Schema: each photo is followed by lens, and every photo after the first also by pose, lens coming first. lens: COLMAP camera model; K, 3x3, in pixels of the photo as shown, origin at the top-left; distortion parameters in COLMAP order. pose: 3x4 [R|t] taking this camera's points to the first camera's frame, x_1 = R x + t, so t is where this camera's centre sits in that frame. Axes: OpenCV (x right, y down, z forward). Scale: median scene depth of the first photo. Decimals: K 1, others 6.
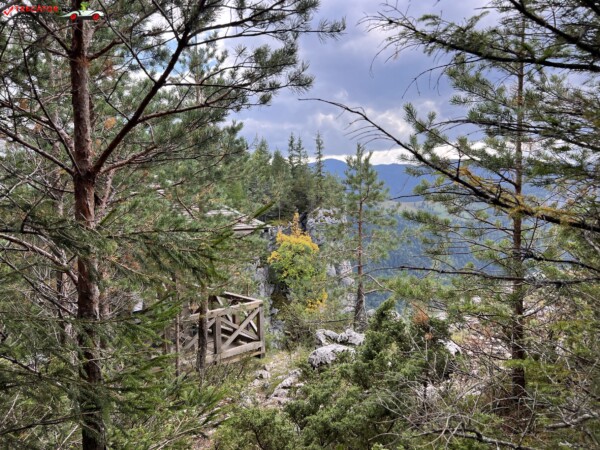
lens RADIAL K [[452.3, 0, 298.4], [0, 452.3, 227.4], [0, 0, 1]] dist [0.046139, -0.048276]
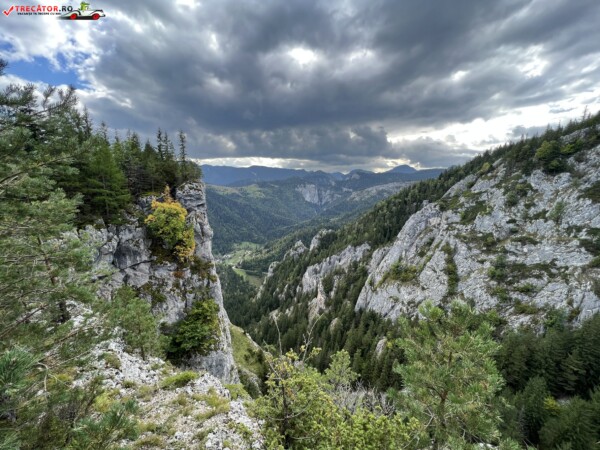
lens RADIAL K [[239.3, 0, 300.6], [0, 239.3, 226.7], [0, 0, 1]] dist [-0.001952, 0.000663]
pose [[0.873684, -0.054667, 0.483412, -0.008330], [0.002772, 0.994210, 0.107422, 0.012806], [-0.486485, -0.092513, 0.868777, 0.159563]]
